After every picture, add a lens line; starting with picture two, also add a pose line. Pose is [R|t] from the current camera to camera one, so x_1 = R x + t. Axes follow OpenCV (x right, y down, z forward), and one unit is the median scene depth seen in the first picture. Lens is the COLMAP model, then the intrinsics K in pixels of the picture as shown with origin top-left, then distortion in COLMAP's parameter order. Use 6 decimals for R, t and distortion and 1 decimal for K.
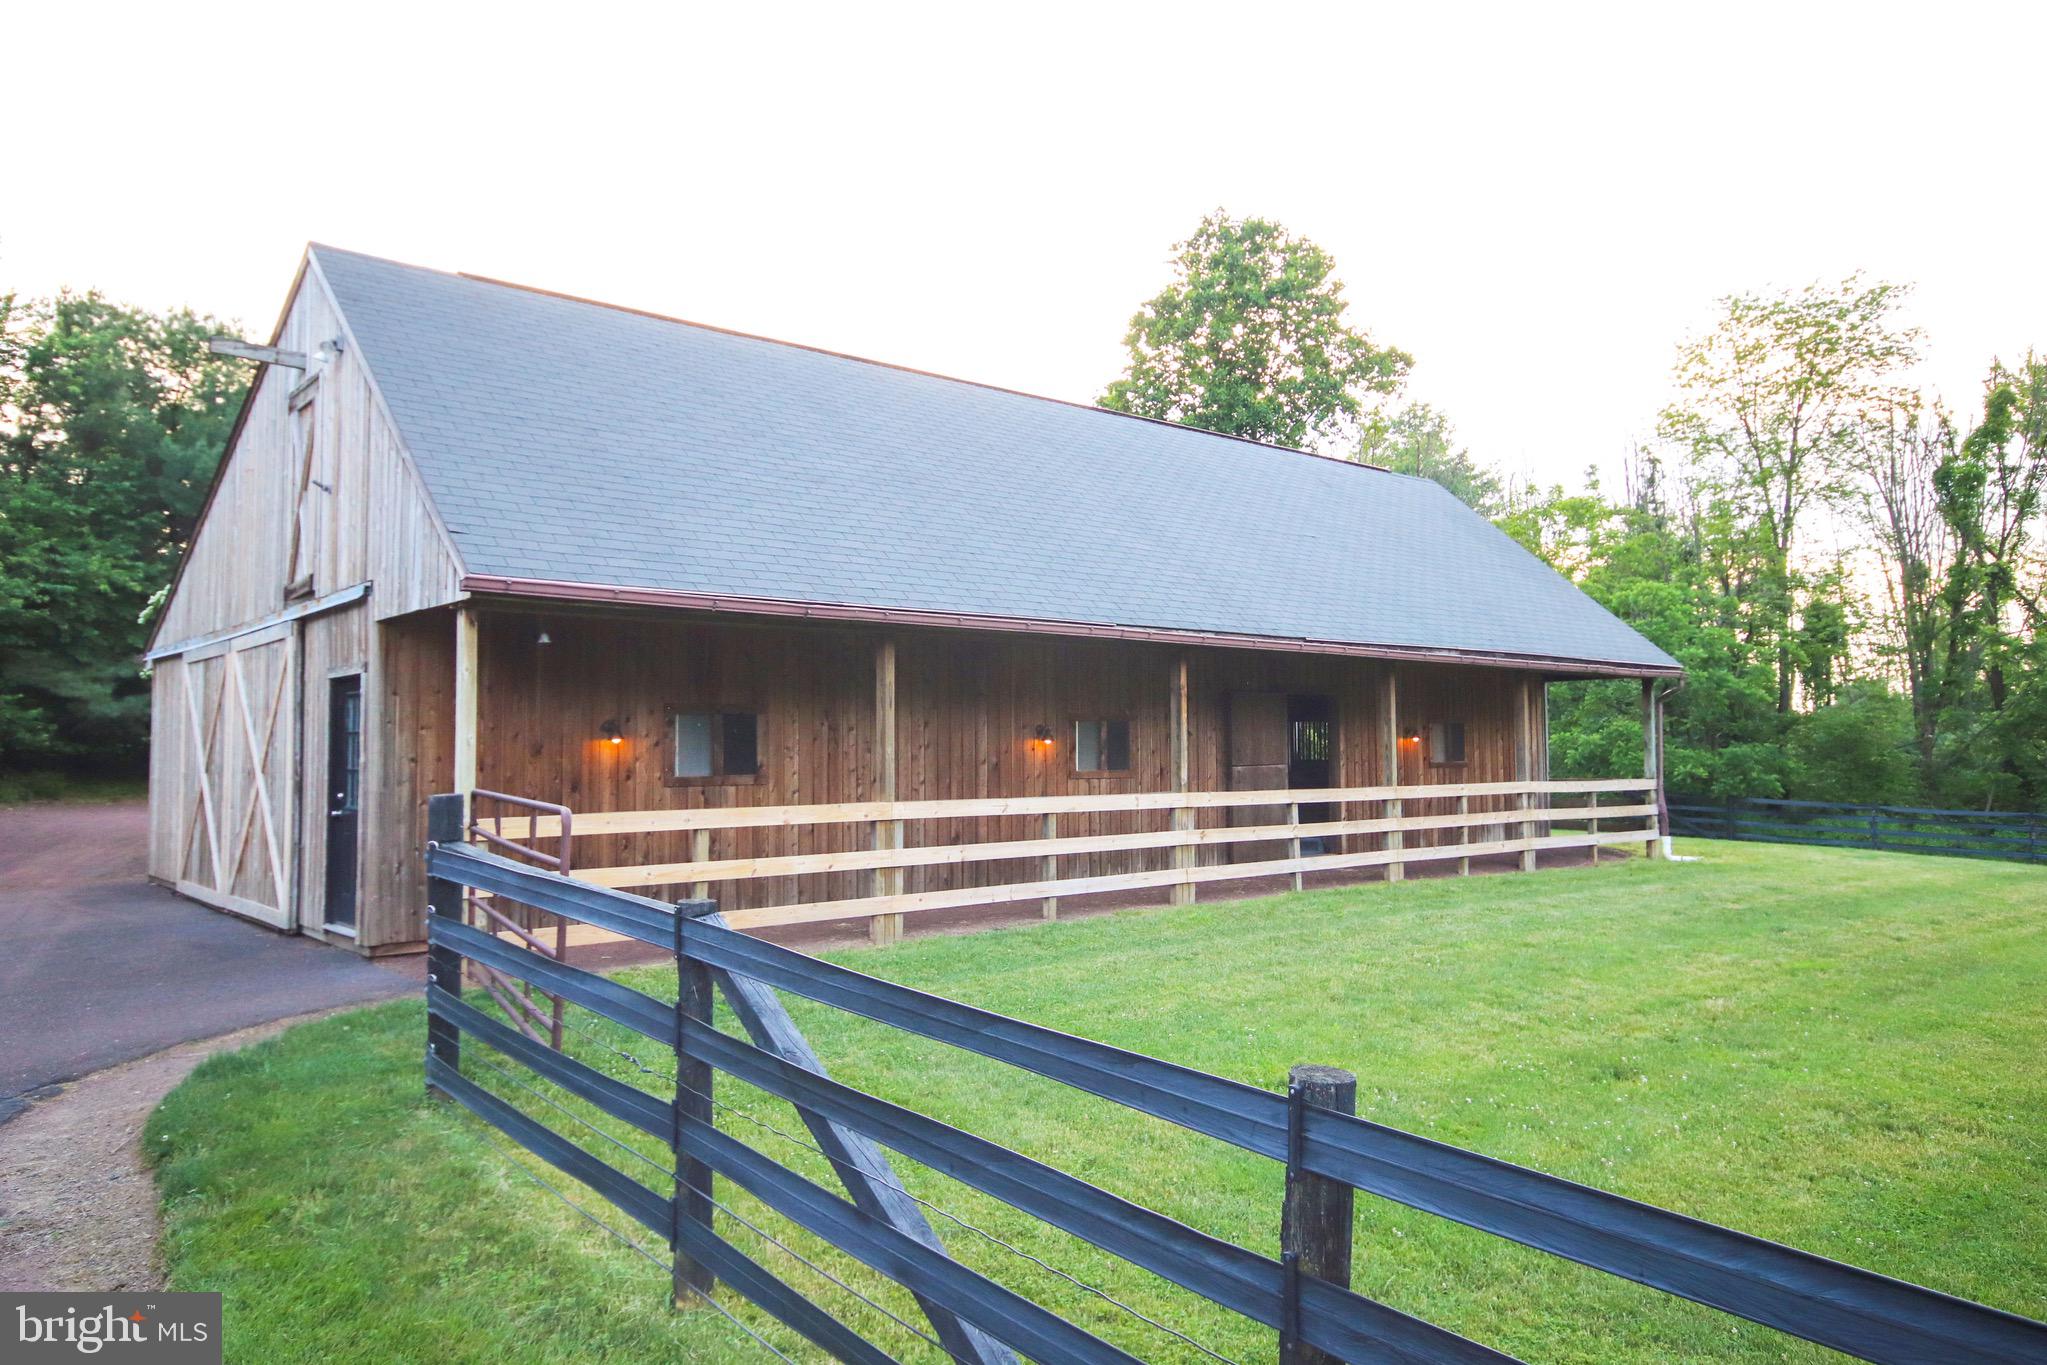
lens RADIAL K [[1296.6, 0, 1023.5], [0, 1296.6, 682.5], [0, 0, 1]] dist [0.125652, 0.000663]
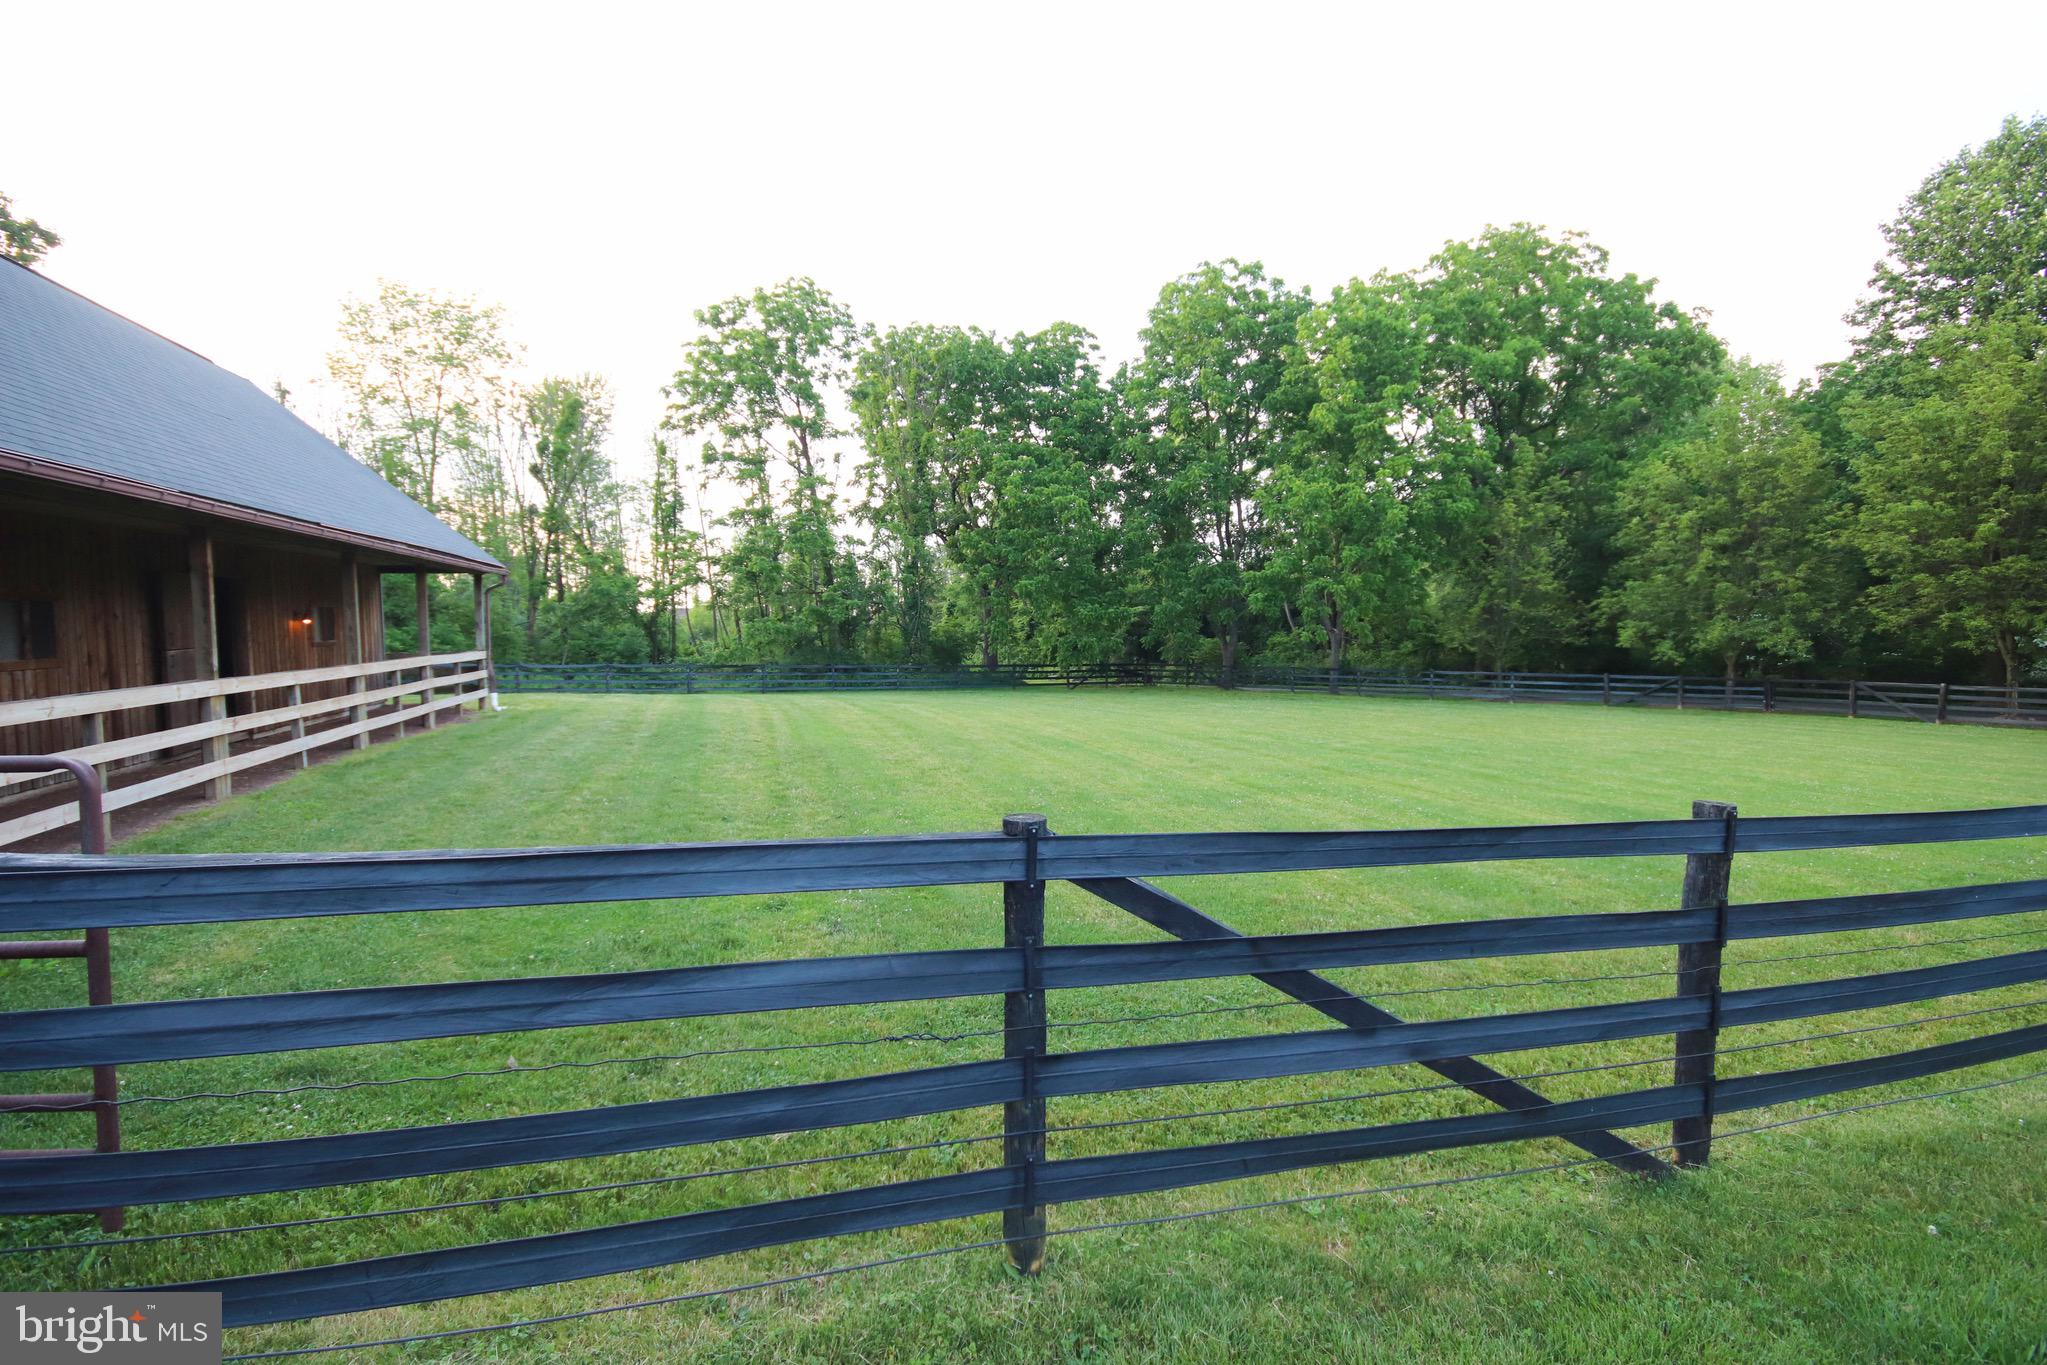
lens RADIAL K [[946.2, 0, 1023.5], [0, 946.2, 682.5], [0, 0, 1]] dist [0.003033, -0.008945]
pose [[0.460889, -0.059776, 0.885443, -0.131750], [-0.035407, 0.995696, 0.085649, 0.006503], [-0.886751, -0.070826, 0.456788, 0.125985]]
